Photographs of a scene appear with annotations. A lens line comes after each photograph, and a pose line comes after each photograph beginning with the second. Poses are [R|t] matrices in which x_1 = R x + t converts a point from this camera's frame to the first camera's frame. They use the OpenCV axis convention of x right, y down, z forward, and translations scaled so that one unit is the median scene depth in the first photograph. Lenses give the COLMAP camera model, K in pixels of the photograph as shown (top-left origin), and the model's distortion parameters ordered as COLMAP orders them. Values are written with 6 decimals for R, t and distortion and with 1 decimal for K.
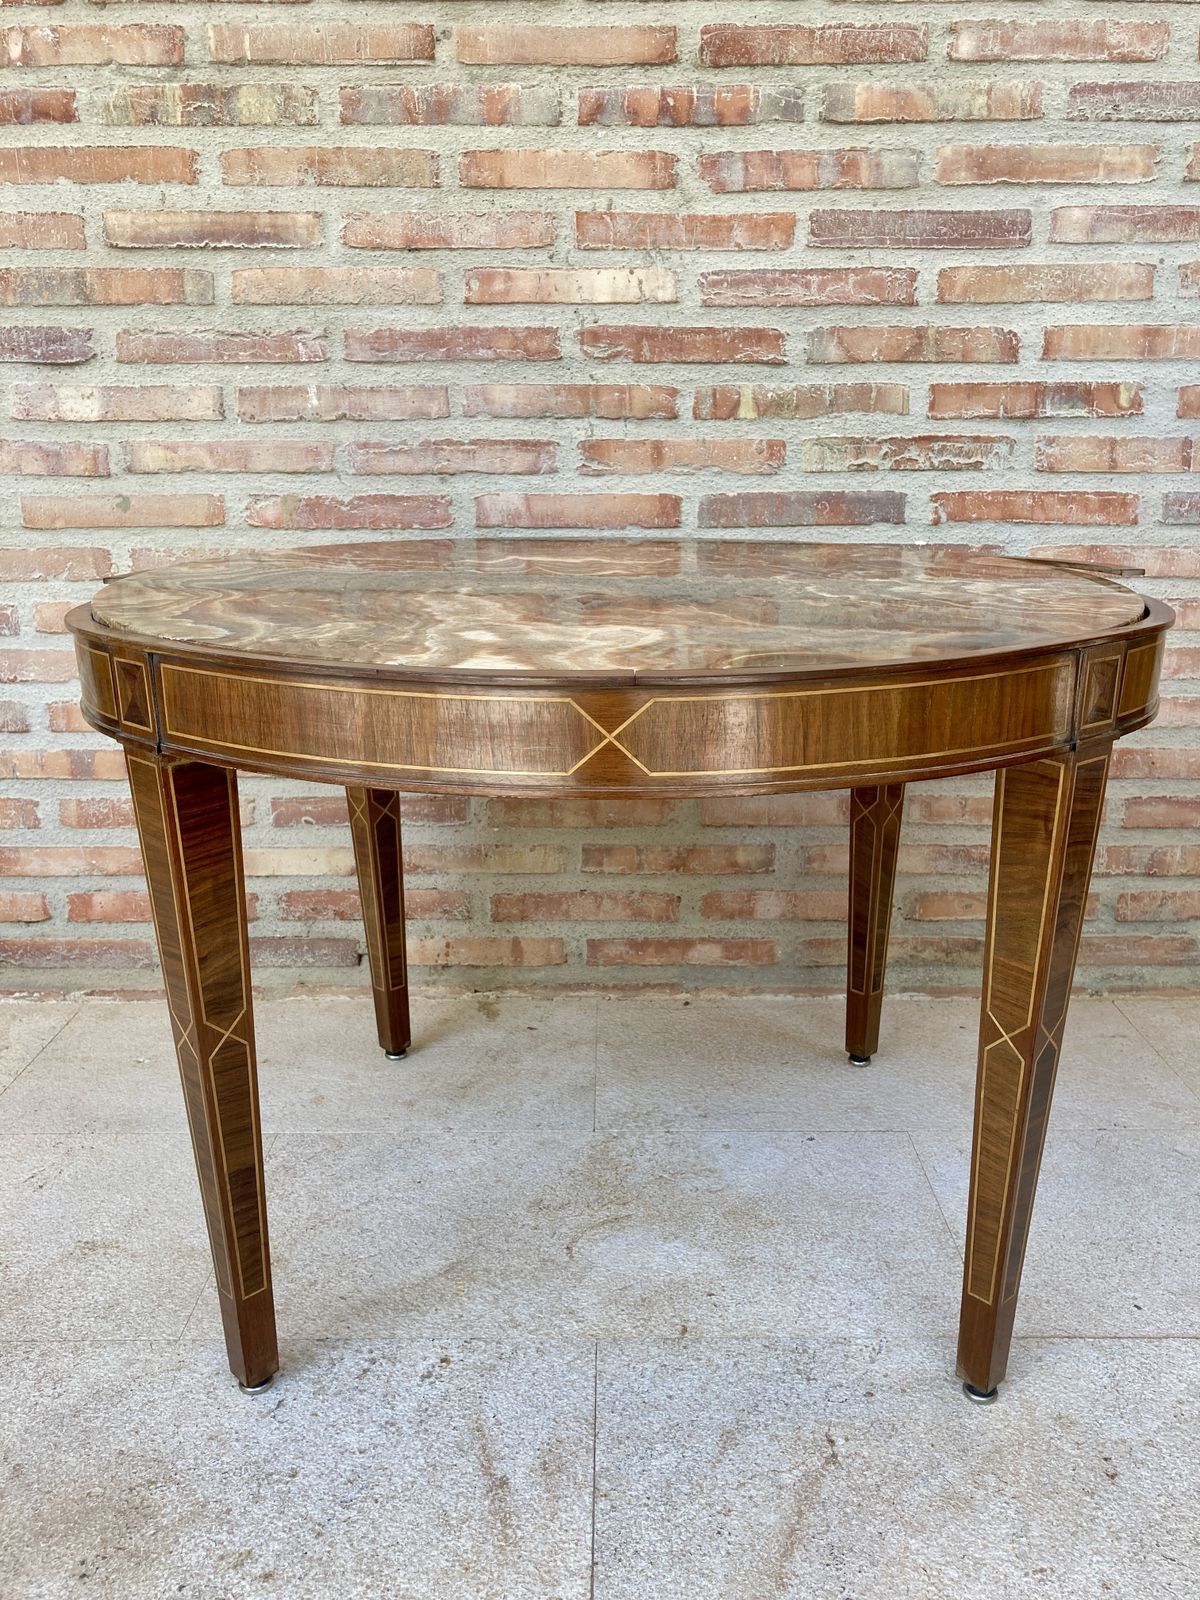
lens RADIAL K [[1343.3, 0, 610.0], [0, 1343.3, 789.8], [0, 0, 1]] dist [-0.009312, 0.017706]
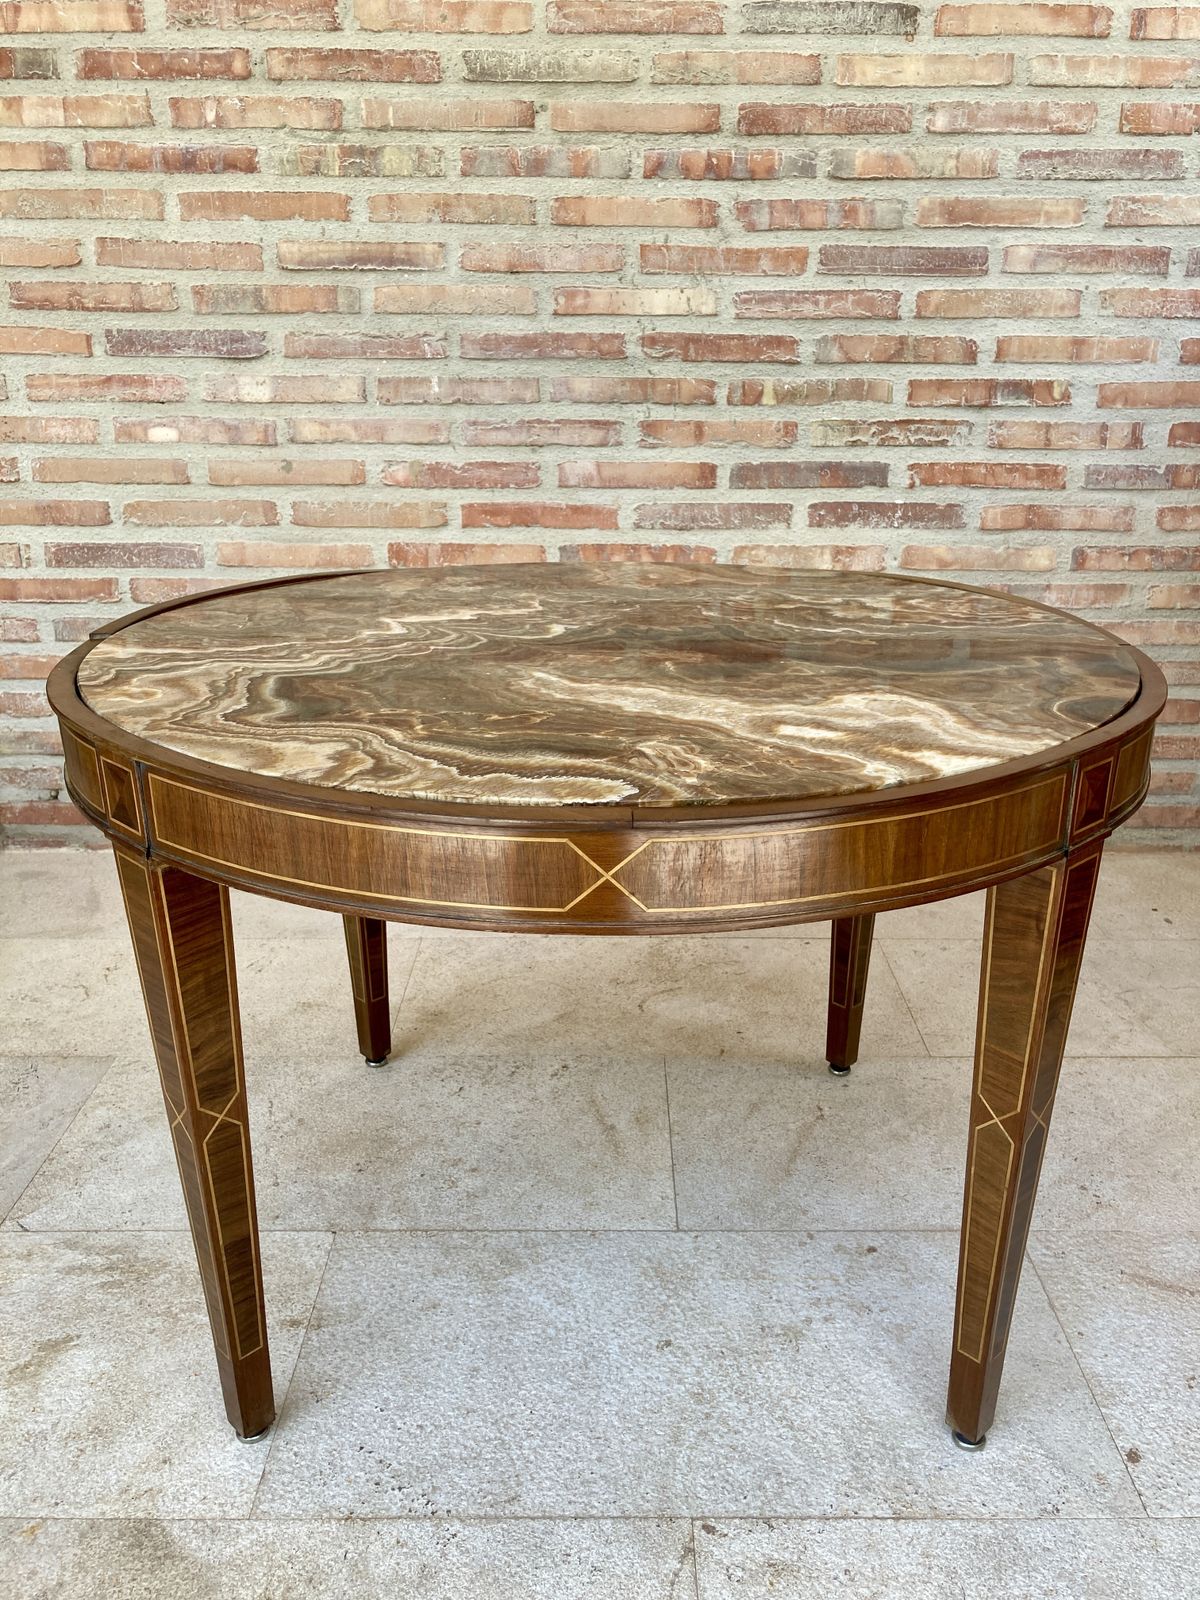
lens RADIAL K [[1343.3, 0, 612.1], [0, 1343.3, 798.4], [0, 0, 1]] dist [-0.009312, 0.017706]
pose [[0.999946, 0.006480, 0.008137, -0.057807], [-0.007081, 0.997068, 0.076190, 0.006110], [-0.007619, -0.076244, 0.997060, -0.329100]]
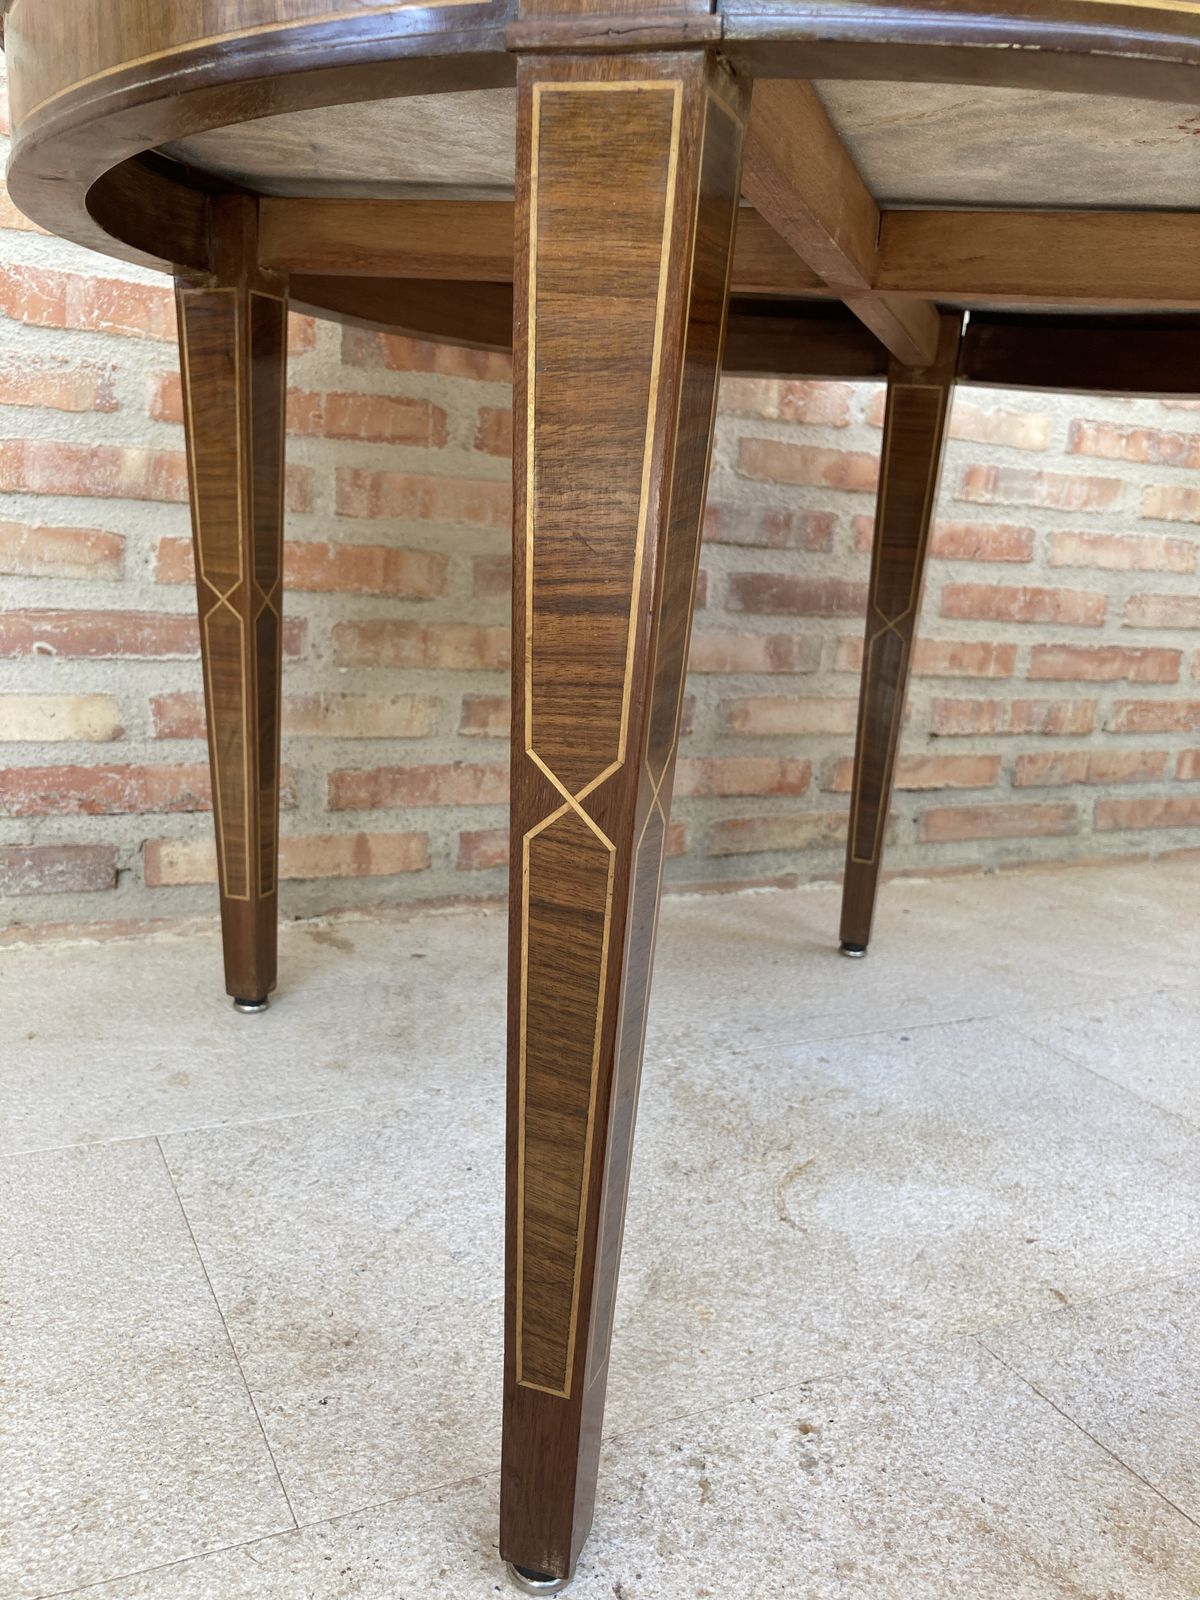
lens RADIAL K [[1343.3, 0, 620.5], [0, 1343.3, 797.1], [0, 0, 1]] dist [-0.009312, 0.017706]
pose [[0.879588, -0.027705, 0.474929, -0.308541], [0.035460, 0.999344, -0.007378, 0.112066], [-0.474413, 0.023331, 0.879993, 0.369298]]
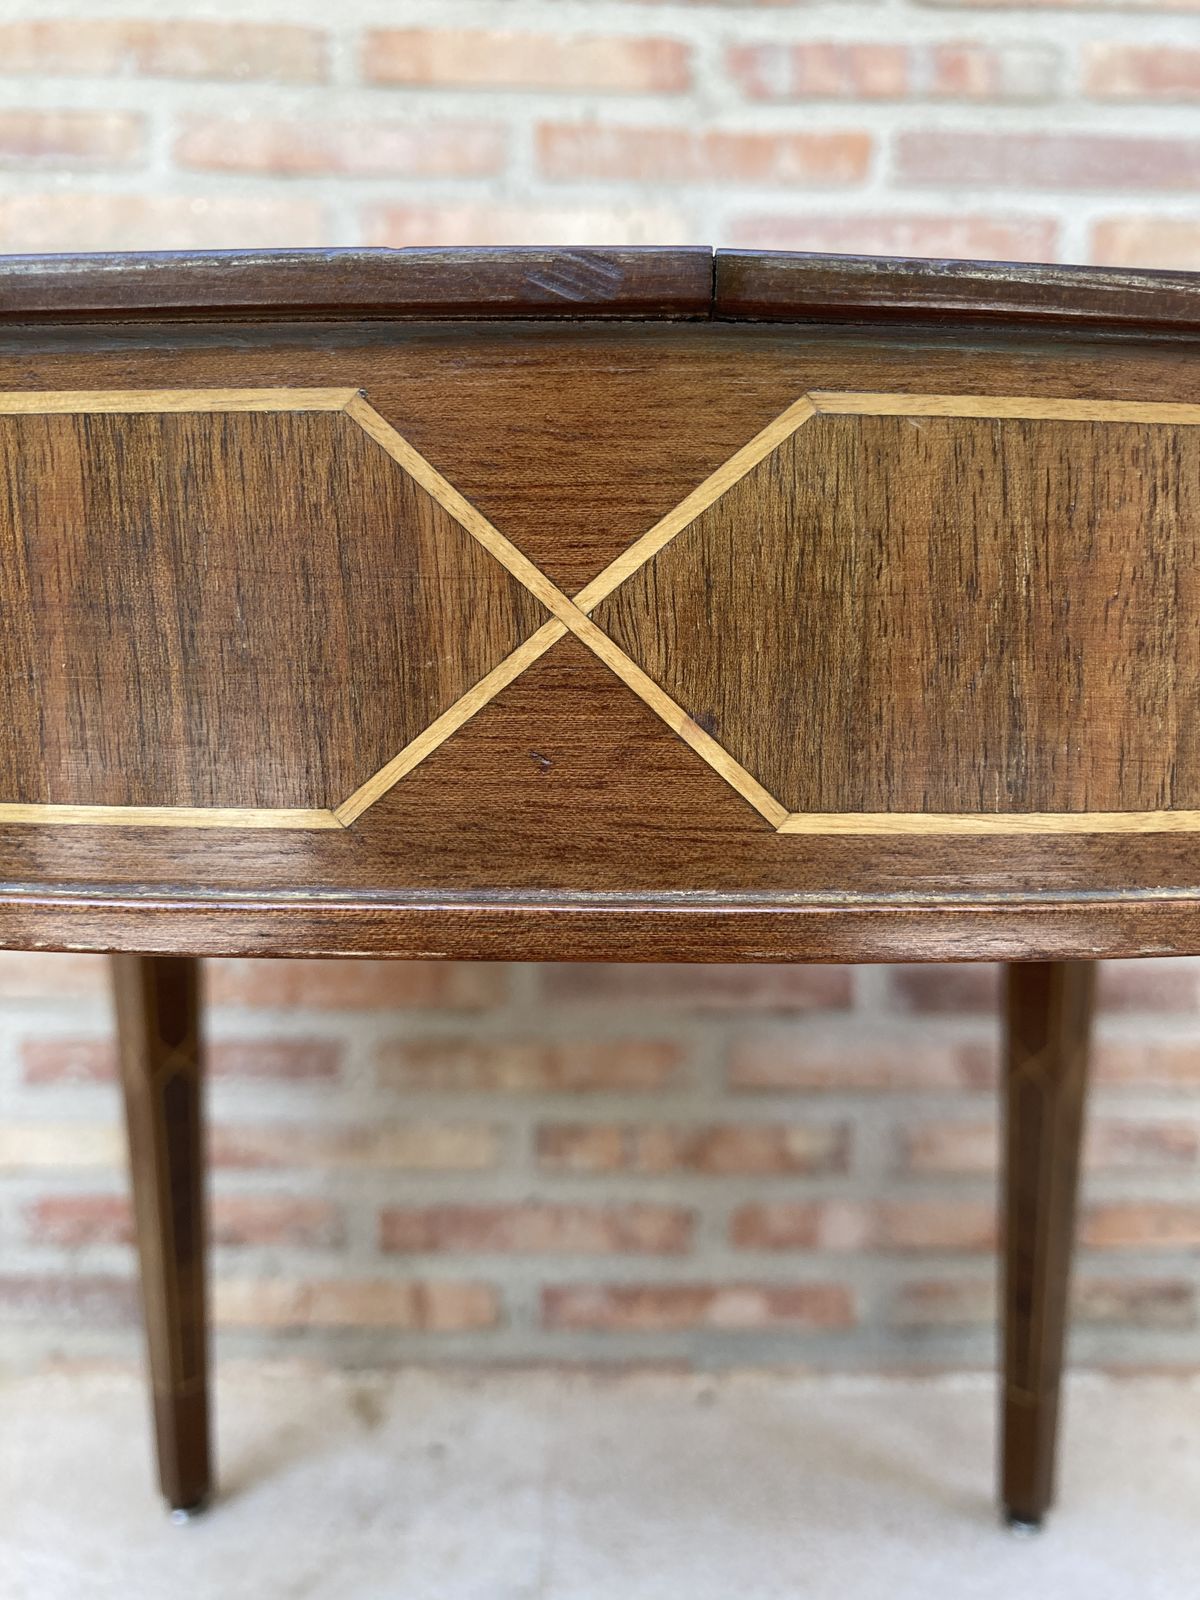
lens RADIAL K [[1373.4, 0, 623.0], [0, 1373.4, 787.7], [0, 0, 1]] dist [-0.045662, 0.033565]
pose [[0.999581, 0.010791, 0.026864, 0.001850], [-0.005519, 0.981946, -0.189080, 0.009979], [-0.028420, 0.188852, 0.981594, 0.398966]]
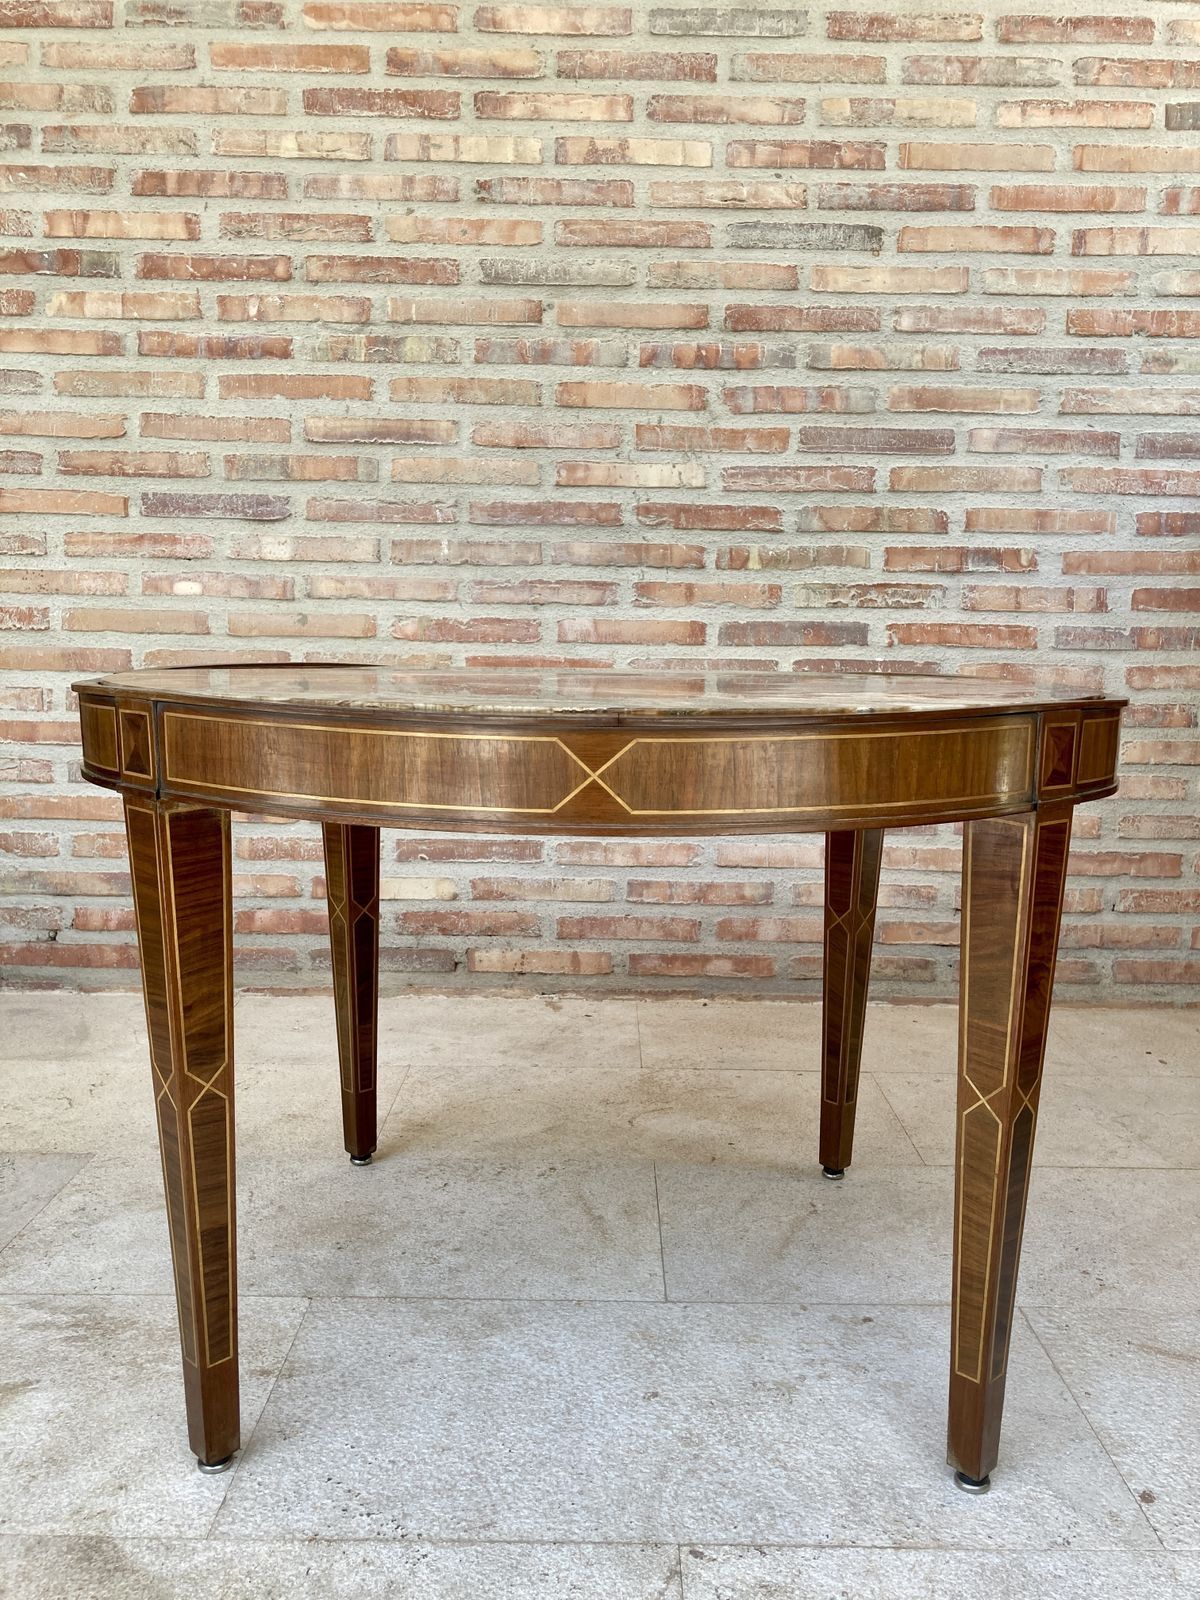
lens RADIAL K [[1343.3, 0, 606.0], [0, 1343.3, 803.0], [0, 0, 1]] dist [-0.009312, 0.017706]
pose [[0.999805, 0.019353, 0.004020, -0.053481], [-0.018690, 0.991802, -0.126413, 0.145175], [-0.006433, 0.126313, 0.991970, -0.354639]]
